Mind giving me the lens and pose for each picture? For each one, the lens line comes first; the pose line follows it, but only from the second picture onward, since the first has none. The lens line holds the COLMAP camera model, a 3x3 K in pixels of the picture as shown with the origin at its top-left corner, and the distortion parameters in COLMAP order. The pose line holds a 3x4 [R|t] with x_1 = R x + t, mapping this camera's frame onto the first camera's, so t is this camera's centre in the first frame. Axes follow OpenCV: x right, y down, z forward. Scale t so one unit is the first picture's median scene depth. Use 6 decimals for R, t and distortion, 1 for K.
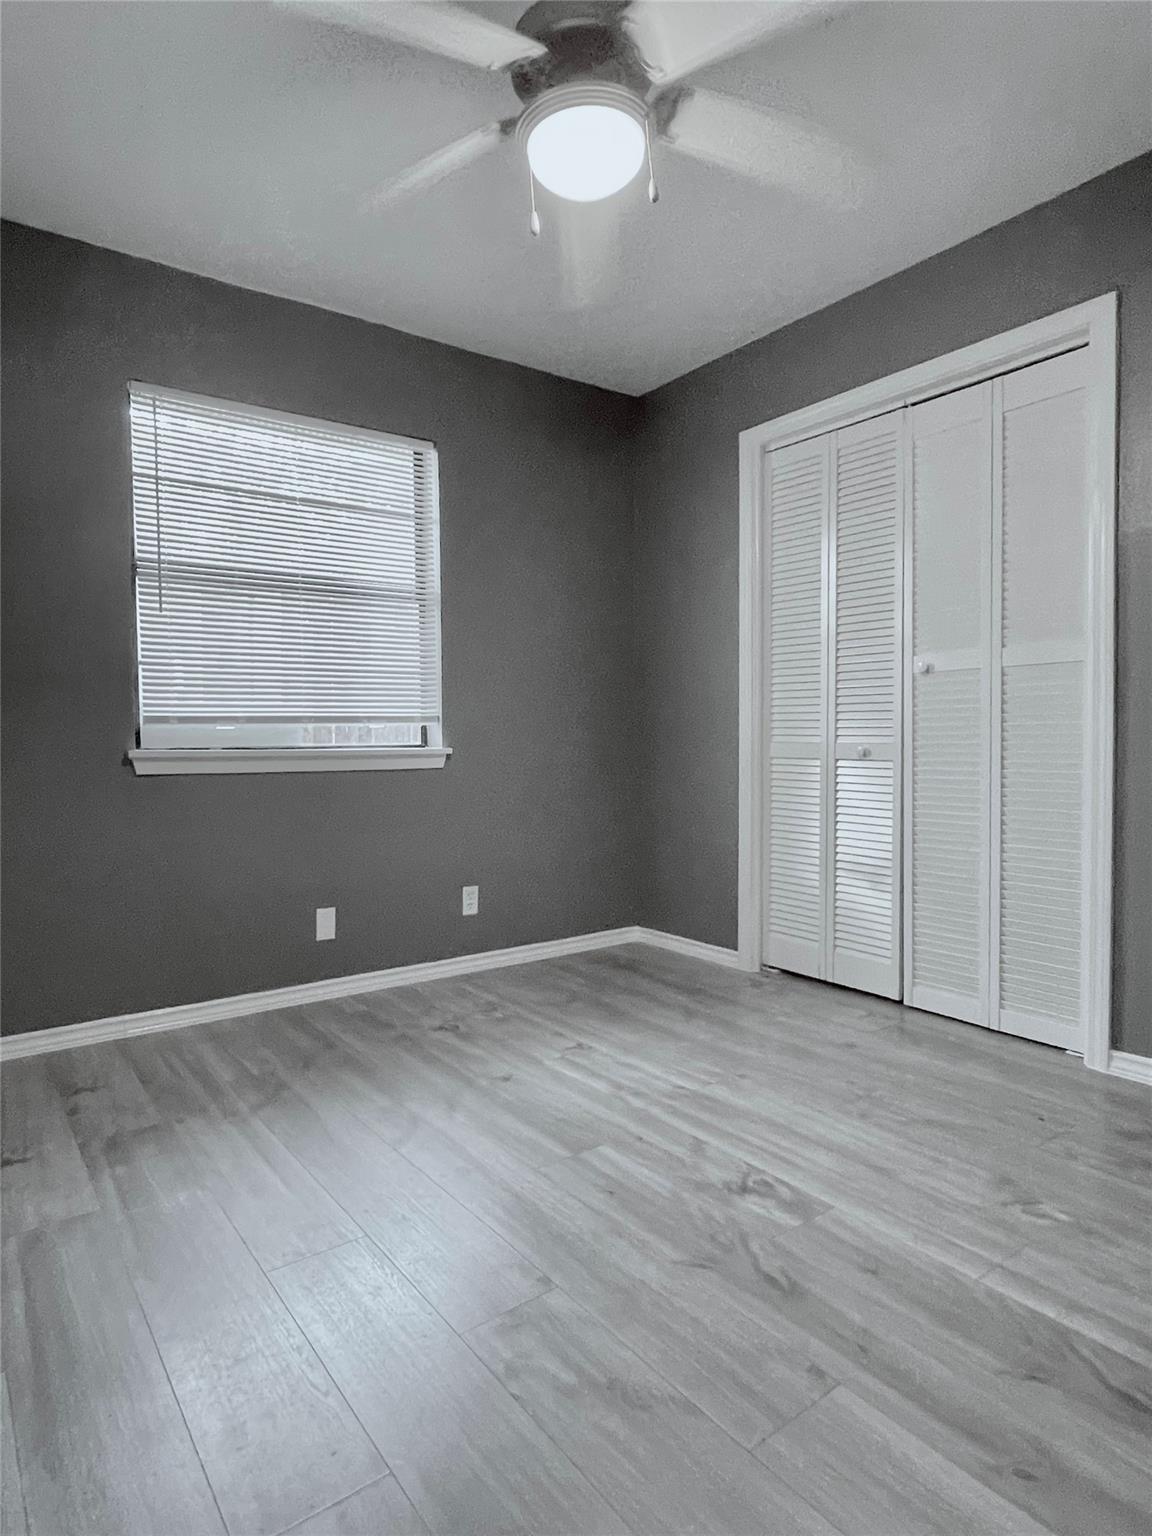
lens RADIAL K [[886.4, 0, 574.8], [0, 886.4, 769.0], [0, 0, 1]] dist [0.000264, 0.000048]
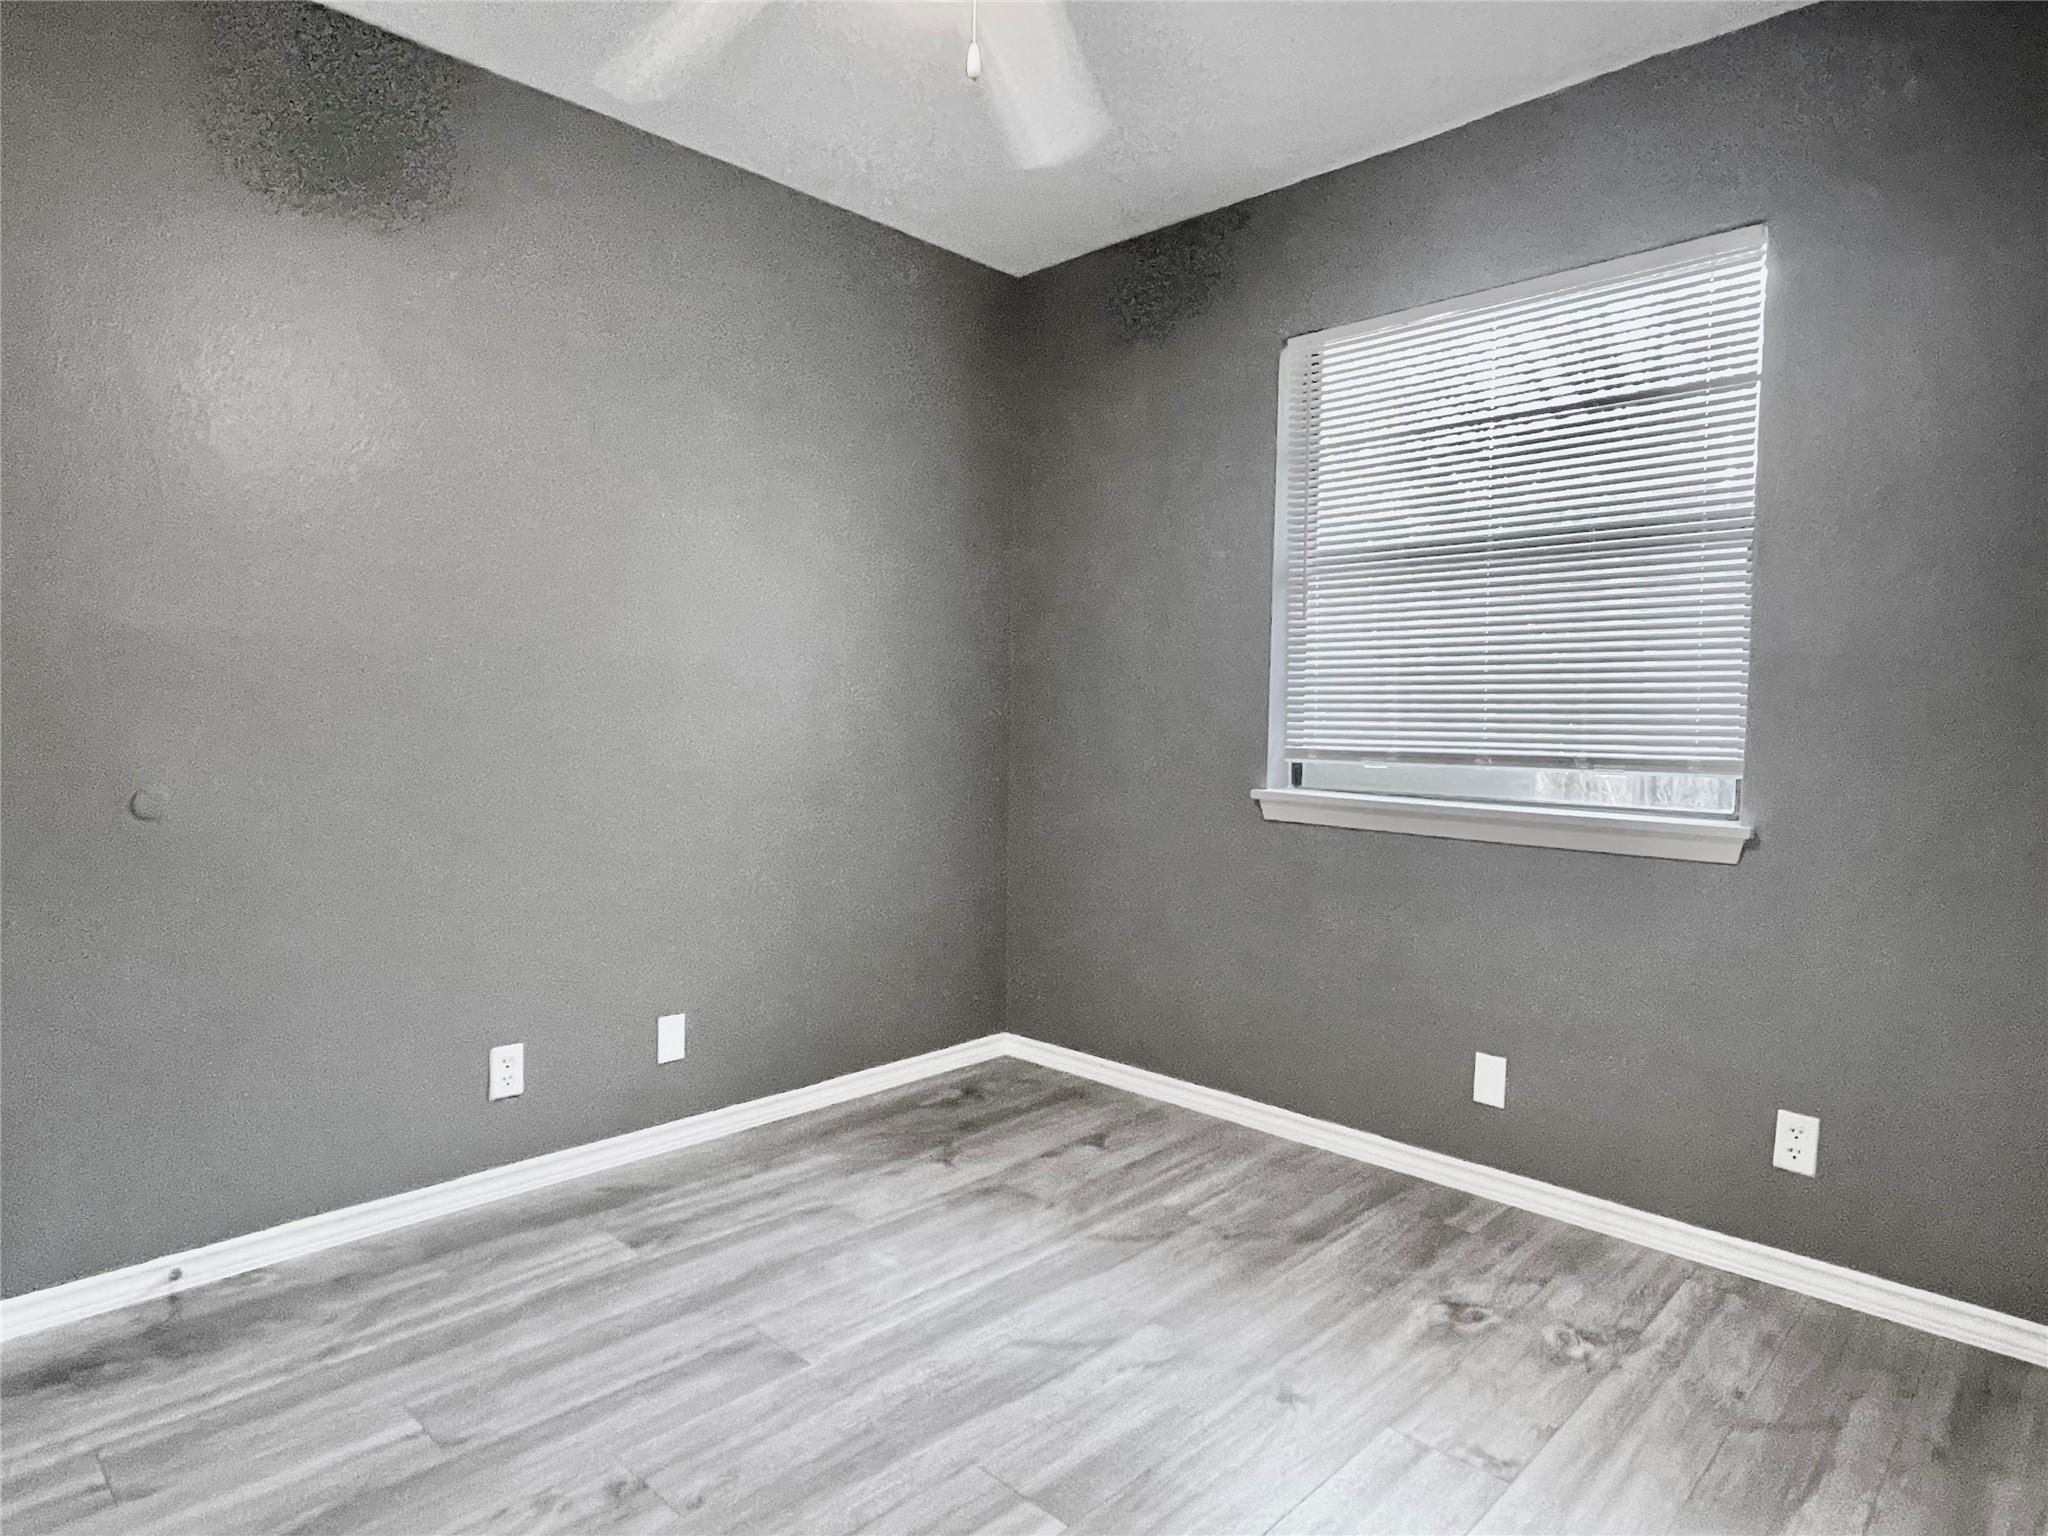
lens RADIAL K [[1181.9, 0, 1015.6], [0, 1181.9, 773.5], [0, 0, 1]] dist [0.000264, 0.000048]
pose [[0.158987, 0.064493, -0.985172, 0.556411], [-0.053761, 0.996949, 0.056588, -0.085323], [0.985816, 0.043967, 0.161969, 0.587910]]
